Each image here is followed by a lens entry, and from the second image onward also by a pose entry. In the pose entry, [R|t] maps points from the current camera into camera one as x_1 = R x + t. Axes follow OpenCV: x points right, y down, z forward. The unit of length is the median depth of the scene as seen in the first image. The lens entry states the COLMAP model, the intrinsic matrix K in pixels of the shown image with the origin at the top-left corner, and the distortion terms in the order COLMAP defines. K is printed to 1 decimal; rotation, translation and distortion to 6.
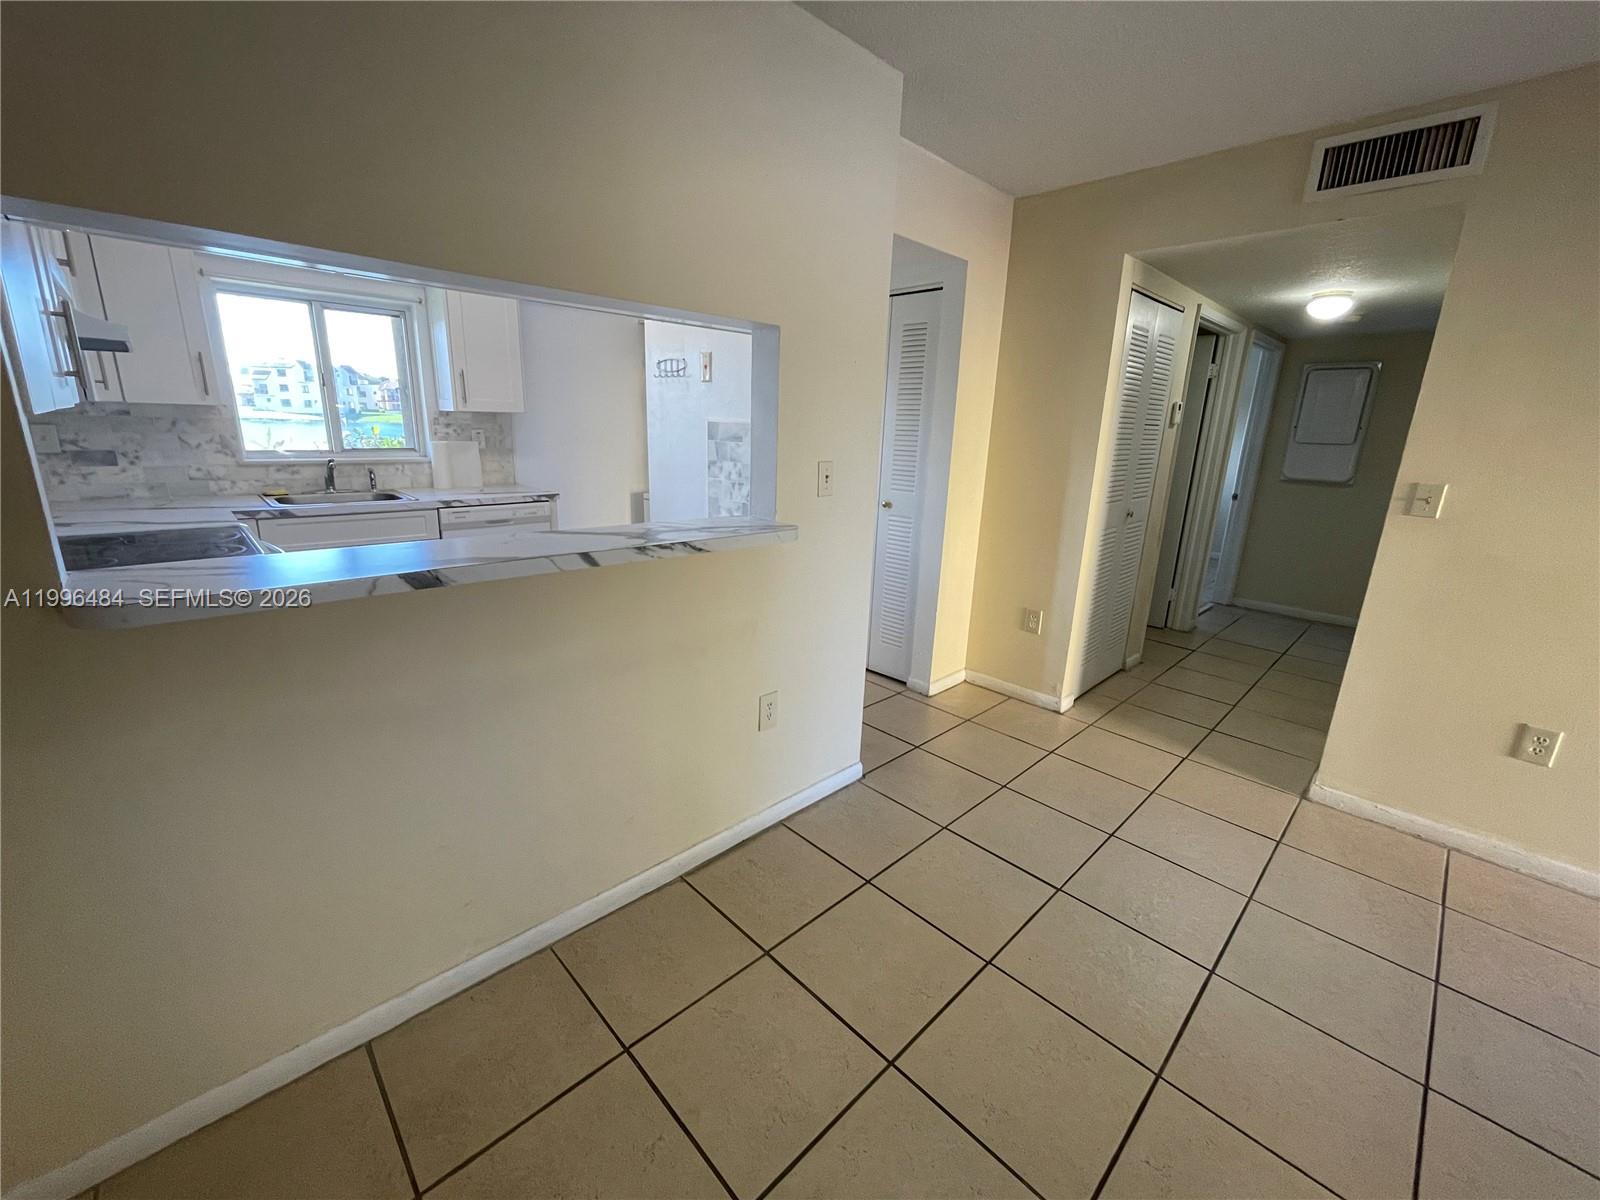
lens RADIAL K [[649.6, 0, 801.3], [0, 649.6, 595.3], [0, 0, 1]] dist [0.001373, -0.000101]
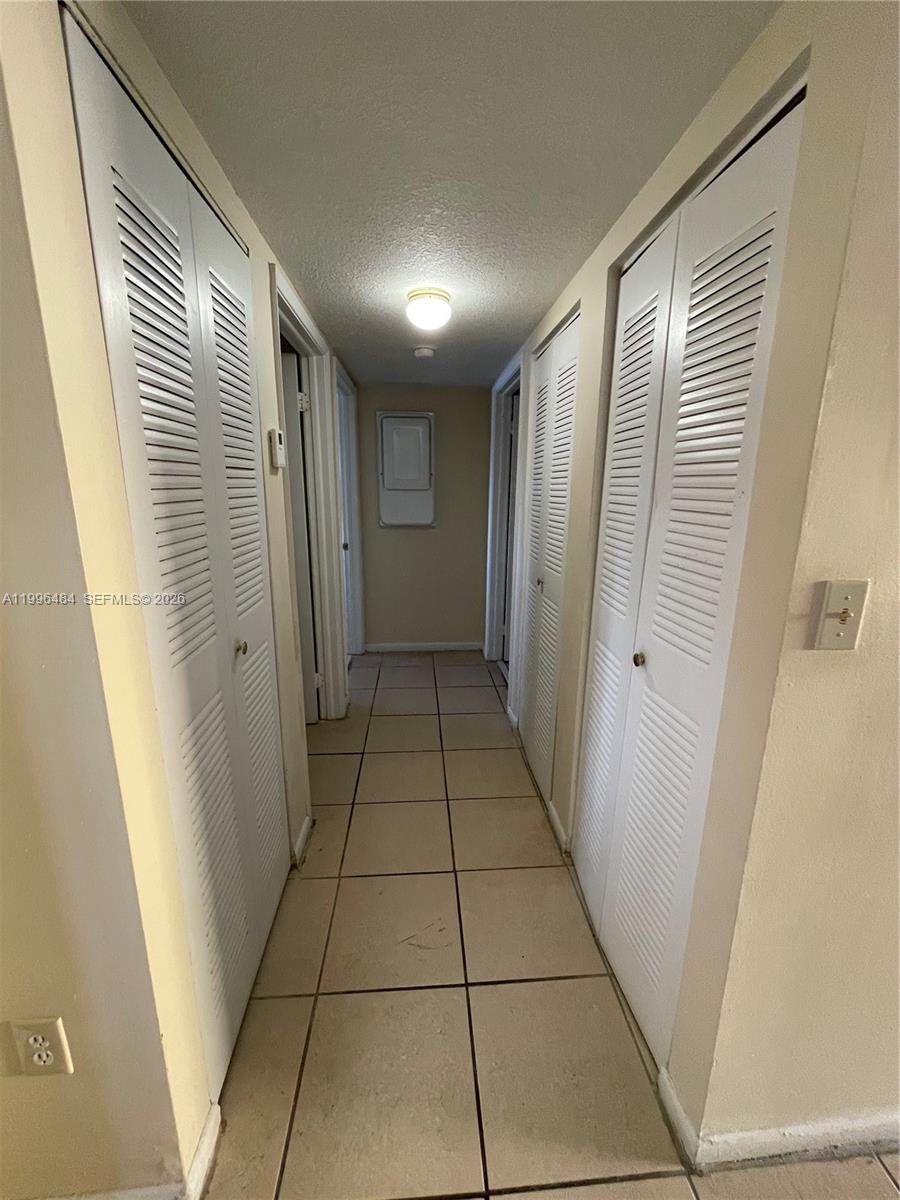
lens RADIAL K [[487.2, 0, 449.5], [0, 487.2, 600.8], [0, 0, 1]] dist [0.001373, -0.000101]
pose [[0.651649, -0.200293, 0.731598, 0.305566], [0.206170, 0.974966, 0.083282, -0.140236], [-0.729964, 0.096563, 0.676630, 0.558924]]
